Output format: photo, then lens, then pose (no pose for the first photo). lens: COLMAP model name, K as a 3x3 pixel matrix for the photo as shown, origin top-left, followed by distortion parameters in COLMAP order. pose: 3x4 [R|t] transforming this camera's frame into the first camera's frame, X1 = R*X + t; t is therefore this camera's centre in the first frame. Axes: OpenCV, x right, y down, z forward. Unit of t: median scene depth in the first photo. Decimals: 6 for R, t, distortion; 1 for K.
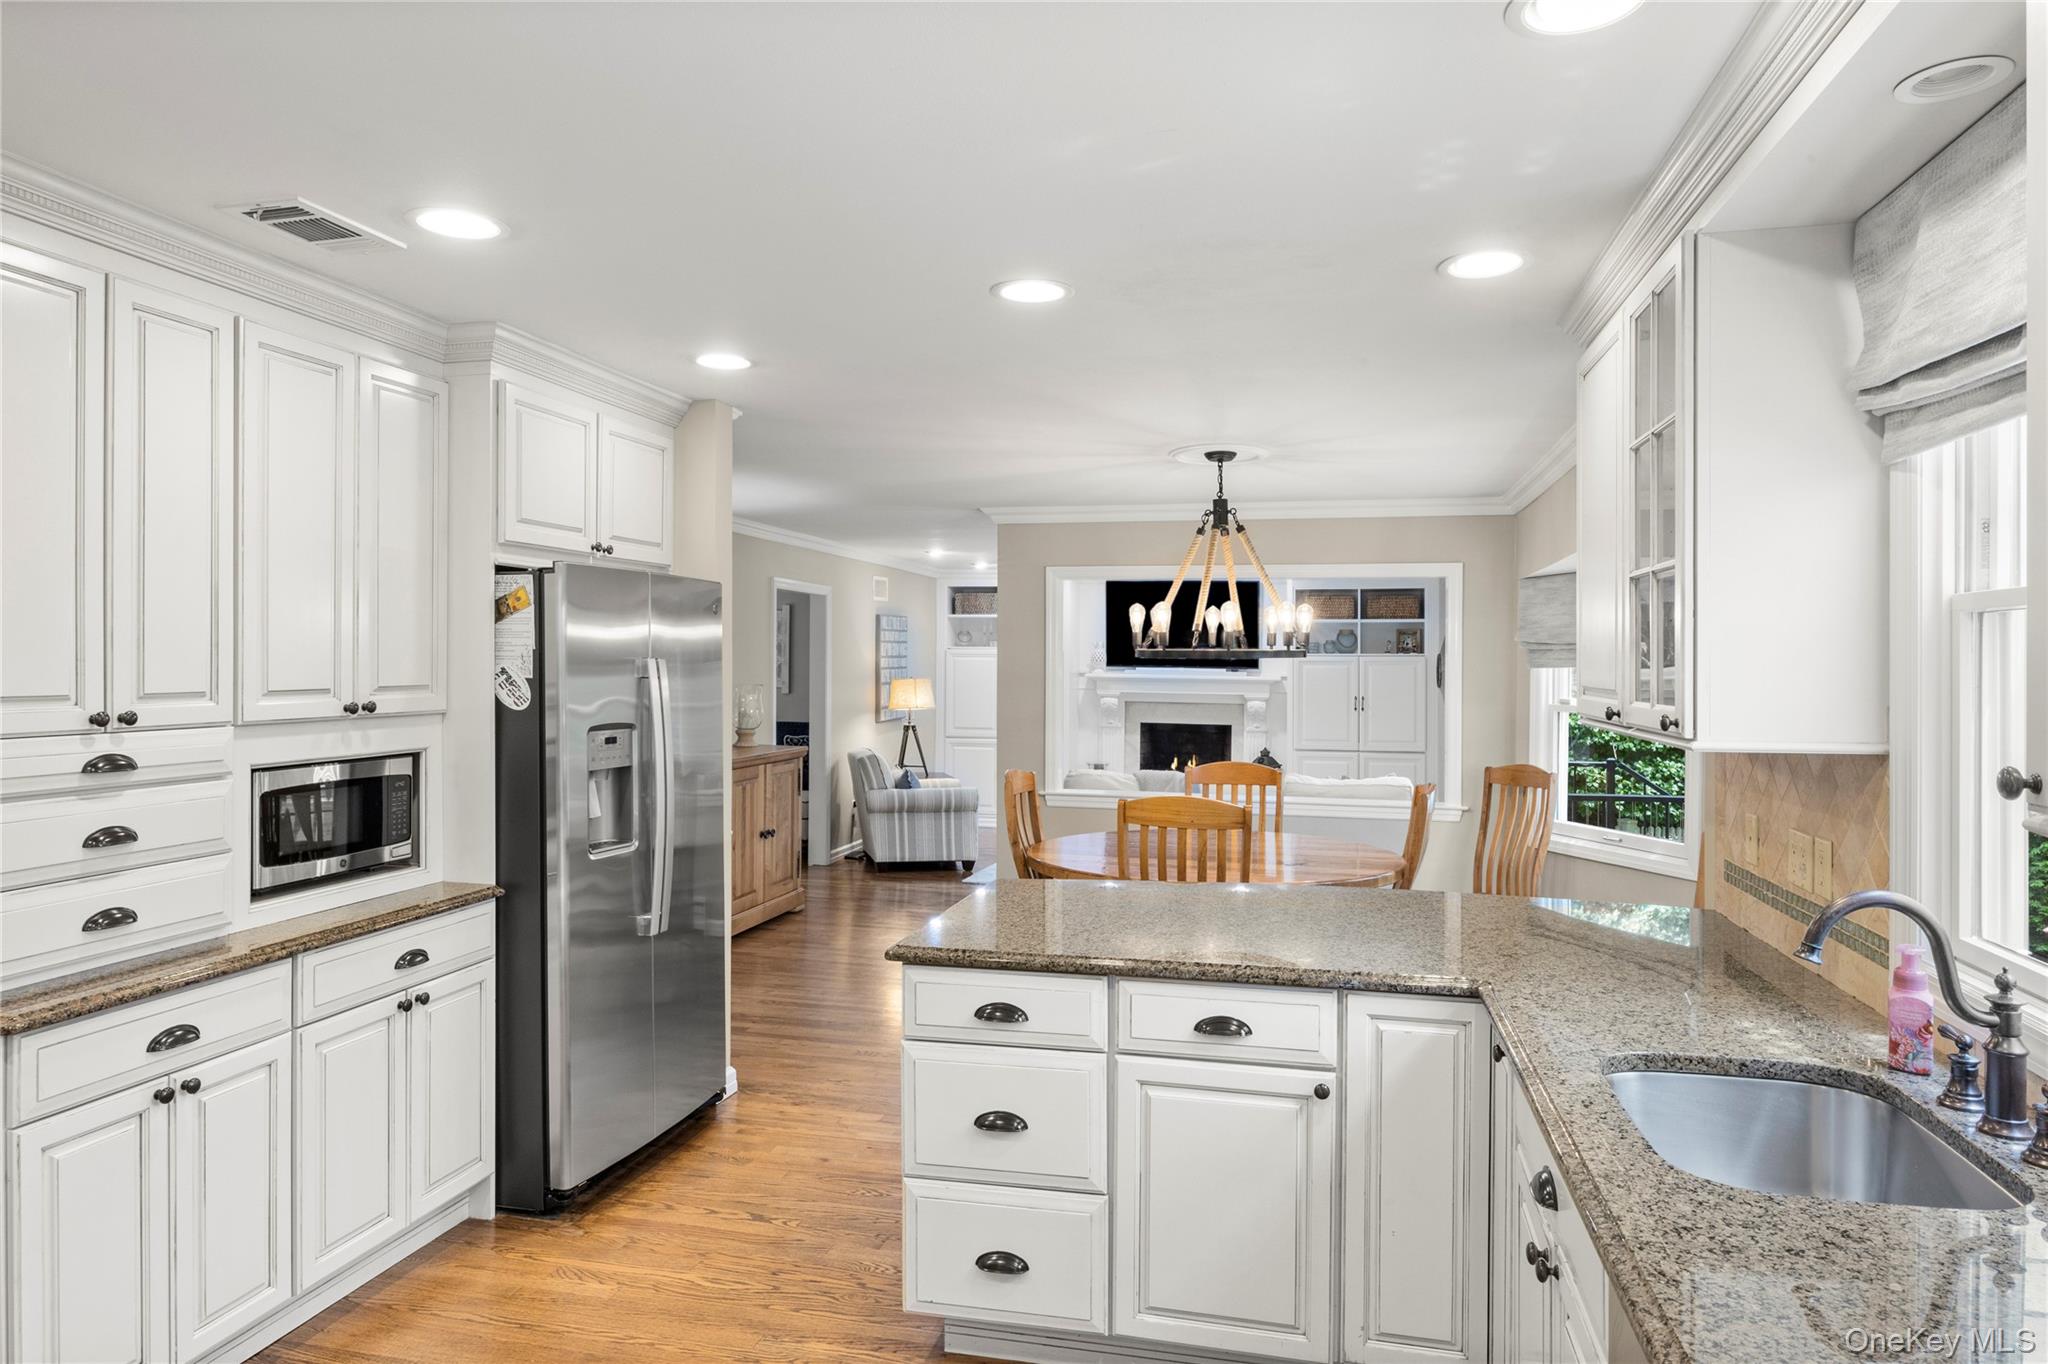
lens RADIAL K [[1246.3, 0, 1028.8], [0, 1246.3, 674.9], [0, 0, 1]] dist [-0.027955, -0.000943]
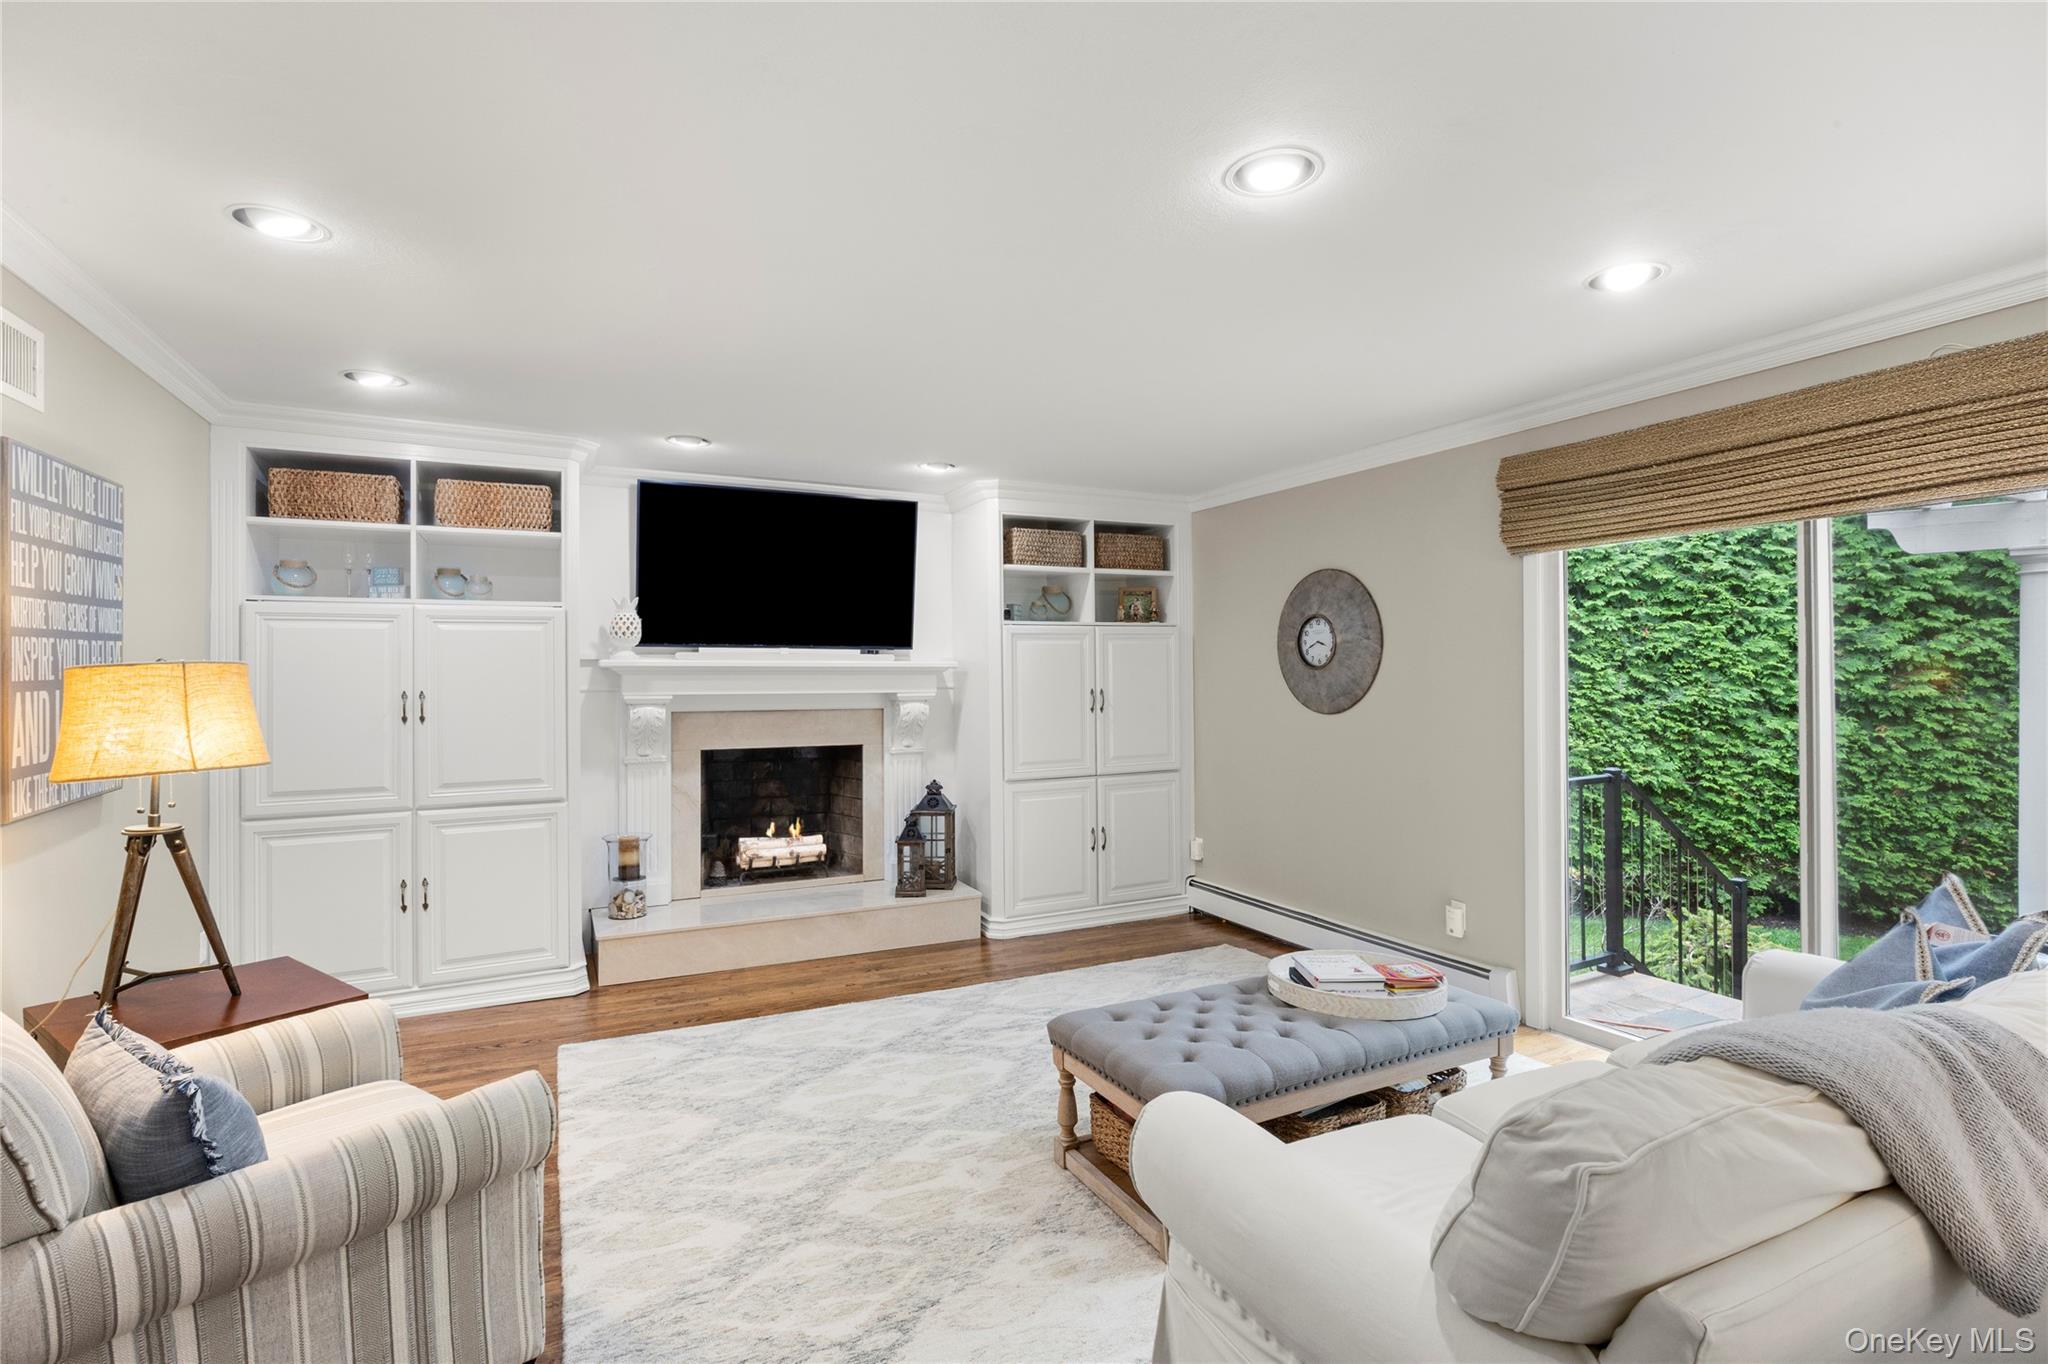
lens RADIAL K [[961.0, 0, 1022.8], [0, 961.0, 671.0], [0, 0, 1]] dist [-0.009552, -0.000129]
pose [[0.770530, -0.015859, 0.637206, -0.070307], [0.020970, 0.999780, -0.000474, 0.007280], [-0.637058, 0.013727, 0.770694, 0.613675]]
